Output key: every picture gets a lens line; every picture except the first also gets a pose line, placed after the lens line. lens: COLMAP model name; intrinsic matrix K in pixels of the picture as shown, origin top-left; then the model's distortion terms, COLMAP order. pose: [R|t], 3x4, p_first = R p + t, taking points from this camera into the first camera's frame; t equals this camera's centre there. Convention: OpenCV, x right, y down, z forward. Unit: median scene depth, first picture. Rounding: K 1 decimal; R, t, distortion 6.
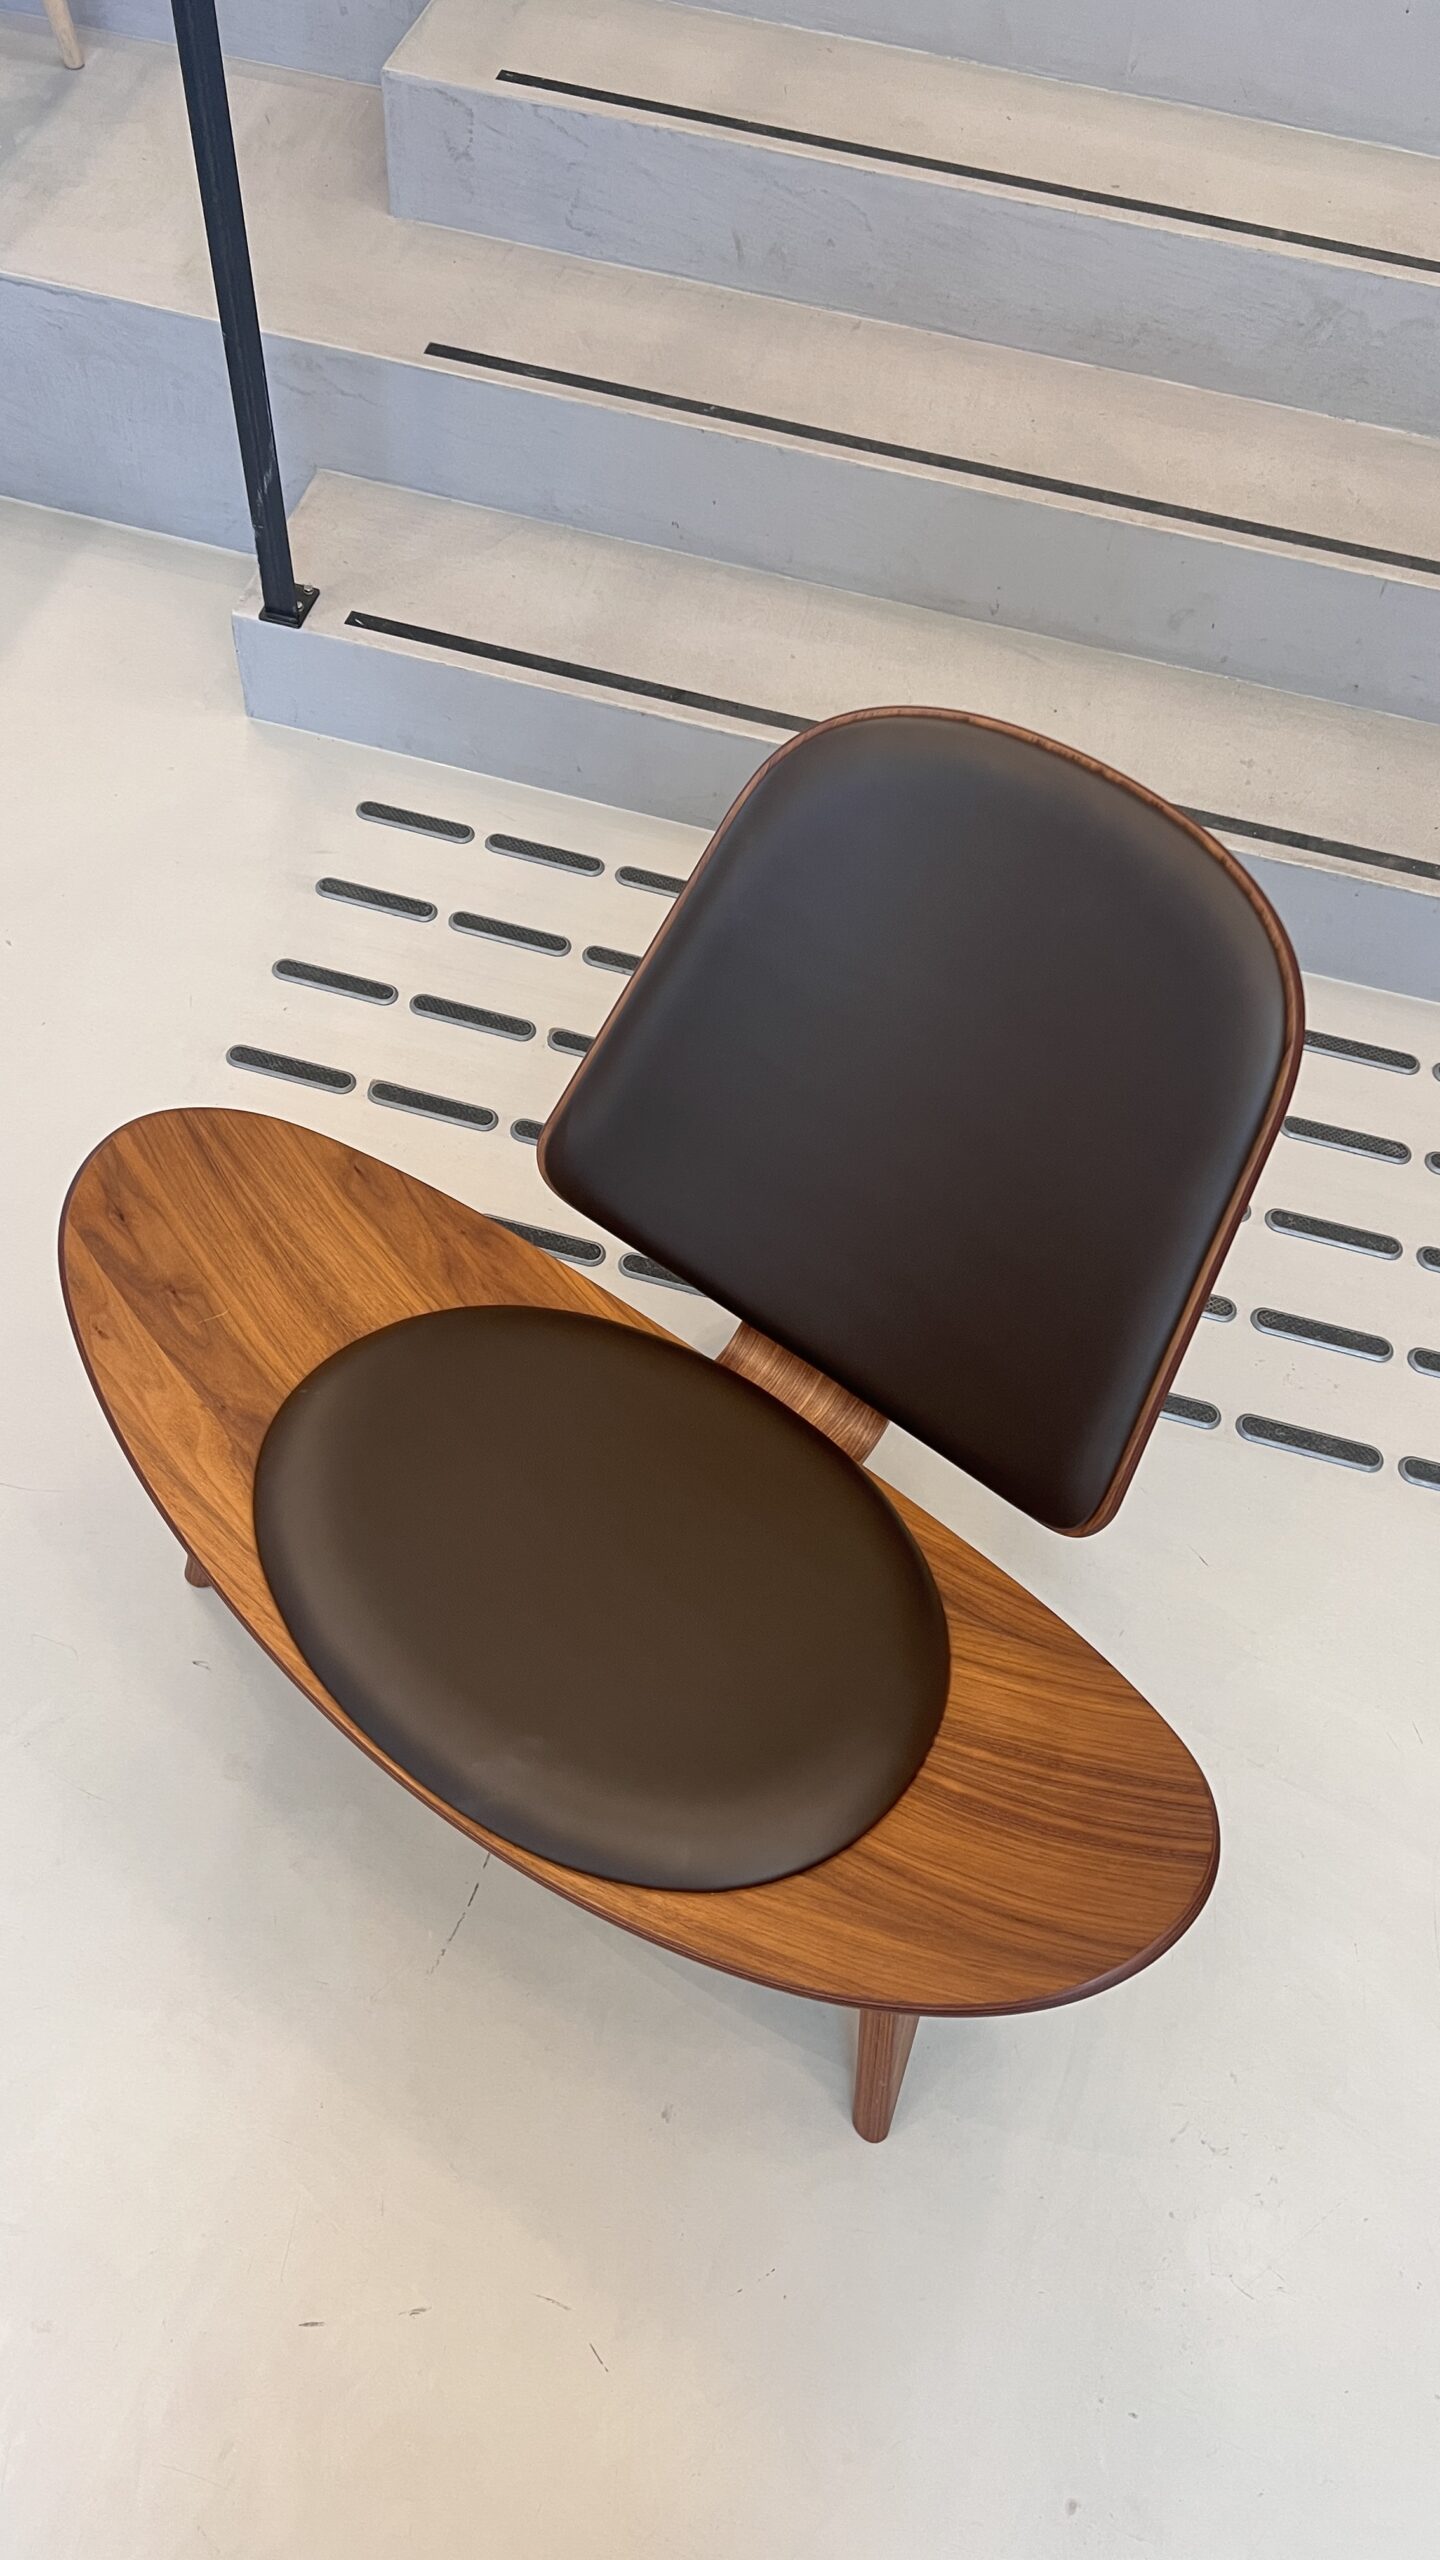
lens RADIAL K [[1939.3, 0, 713.7], [0, 1939.3, 1281.2], [0, 0, 1]] dist [0.052715, -0.064690]
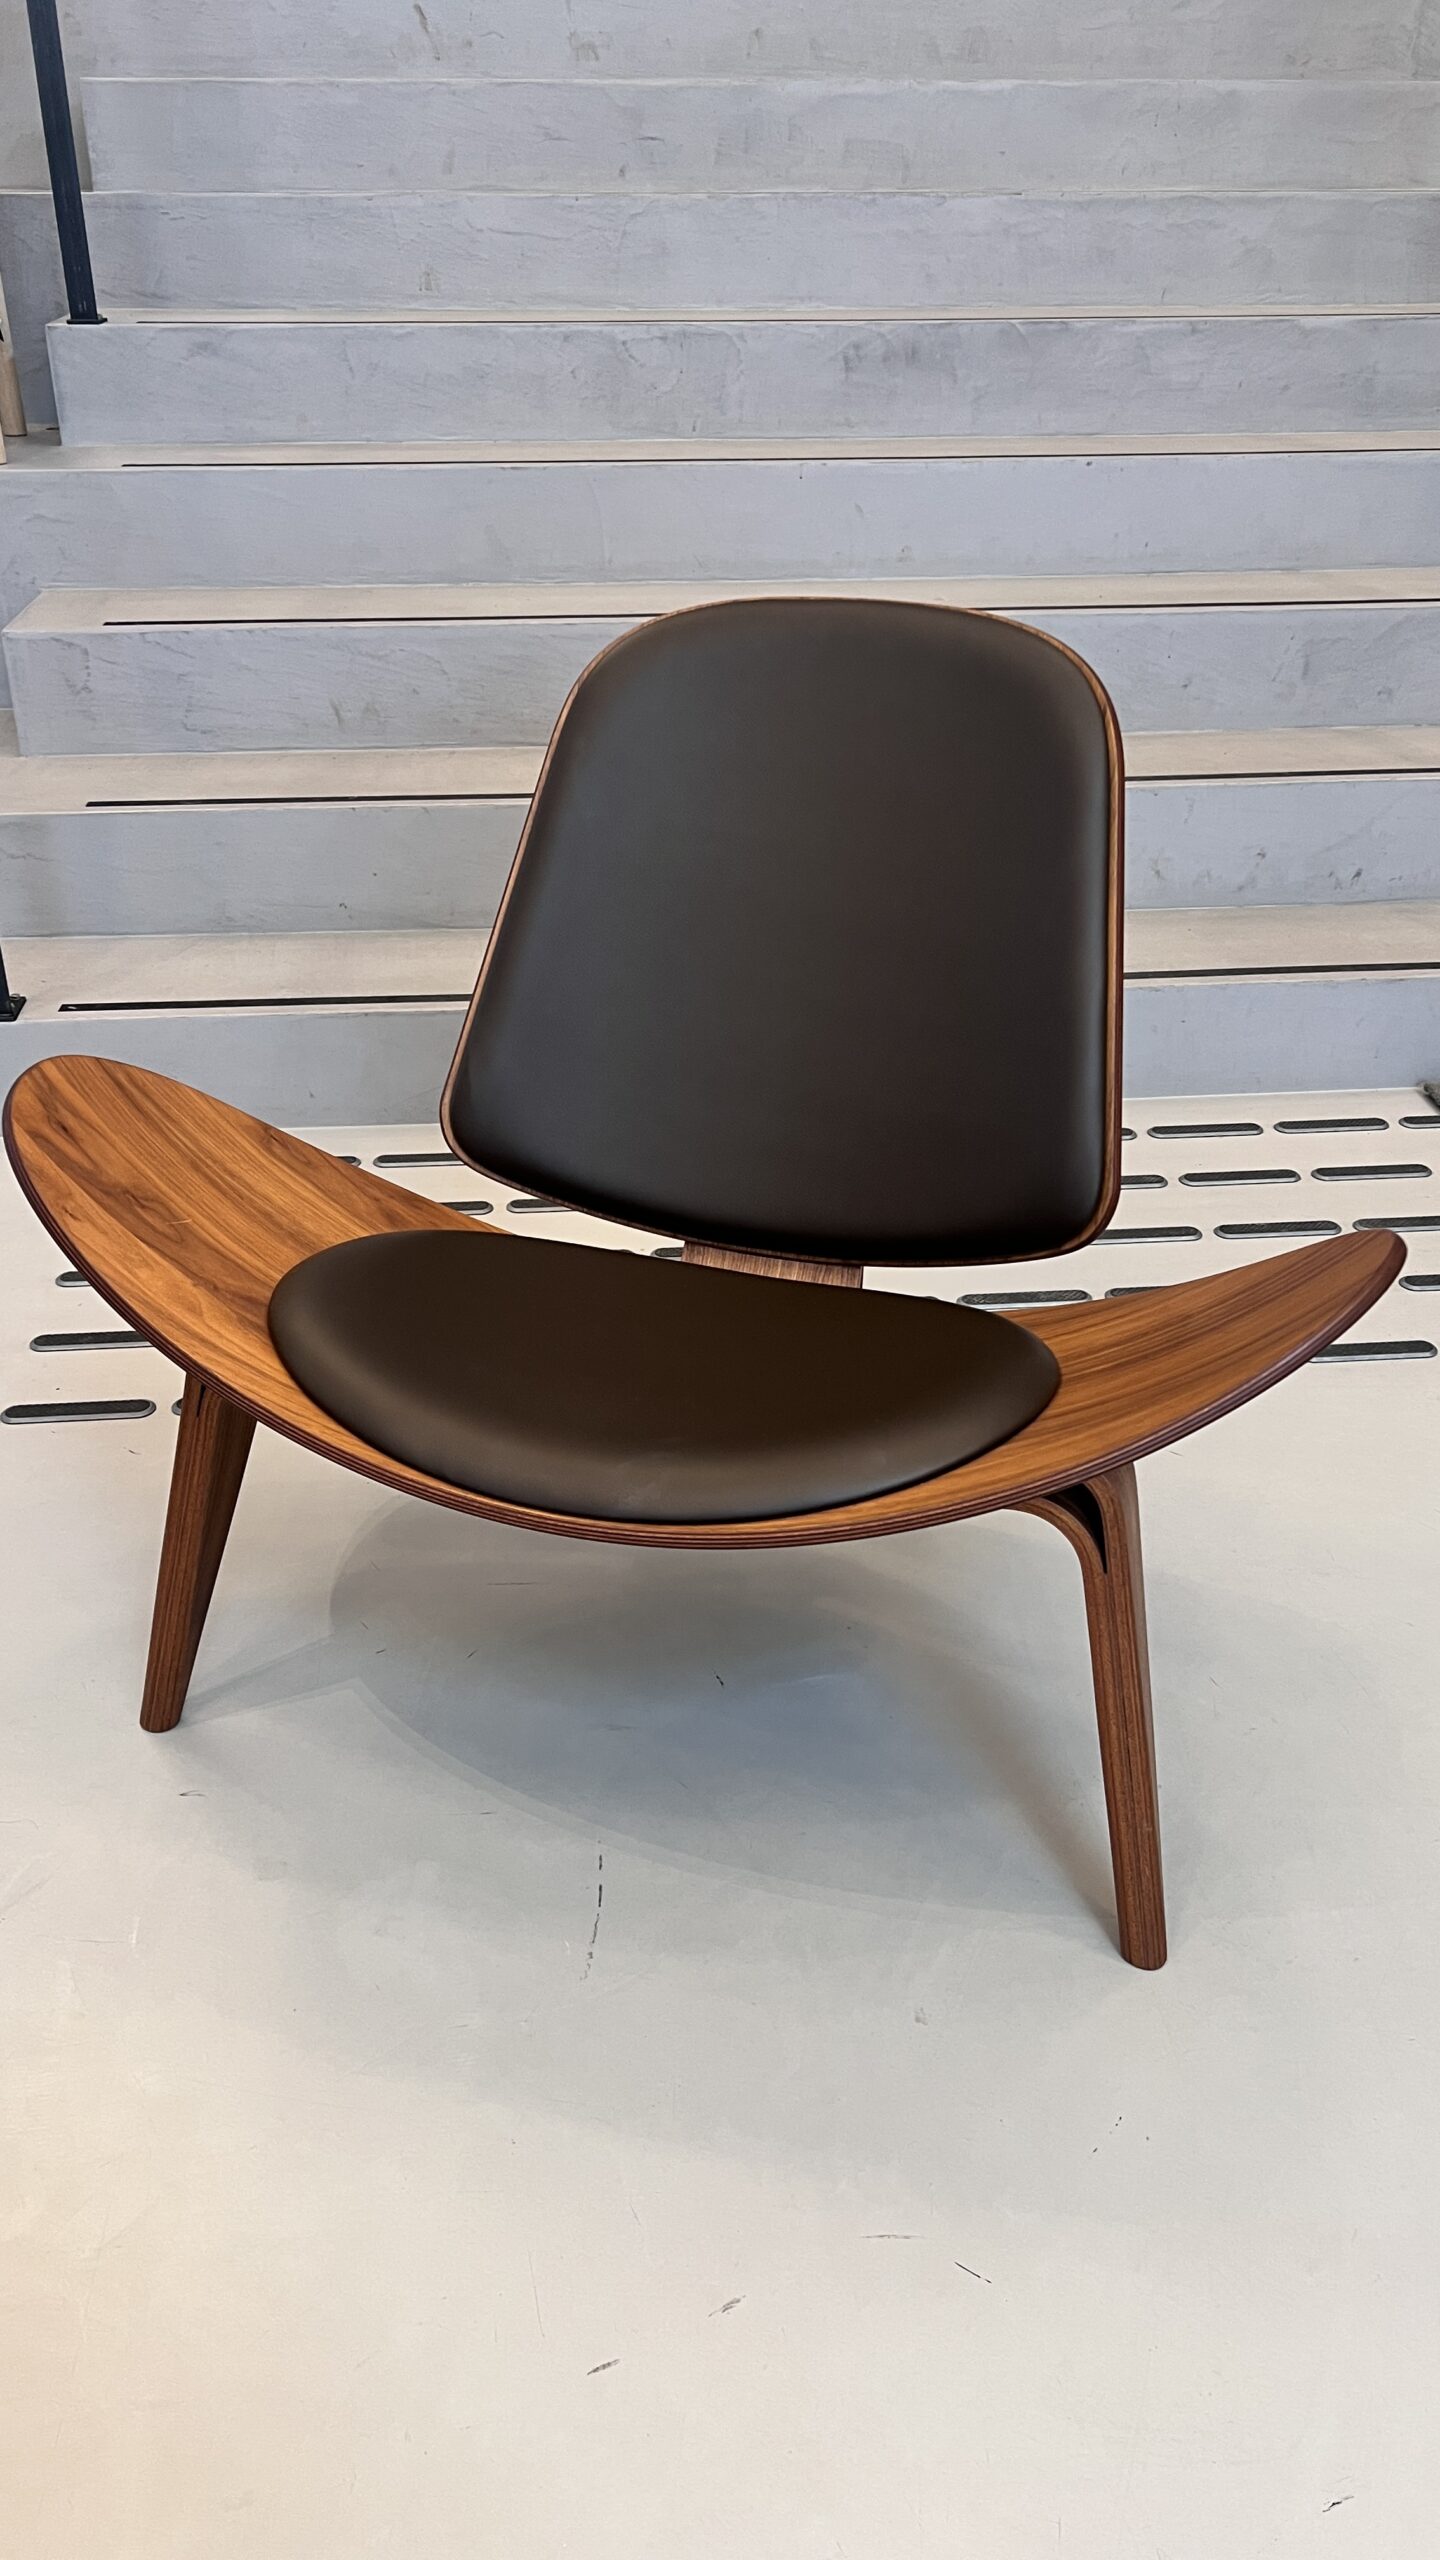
lens RADIAL K [[1939.3, 0, 707.3], [0, 1939.3, 1283.2], [0, 0, 1]] dist [0.052715, -0.064690]
pose [[0.935864, -0.223405, 0.272485, -0.182094], [0.322375, 0.855034, -0.406191, 0.325291], [-0.142239, 0.467982, 0.872216, 0.108827]]
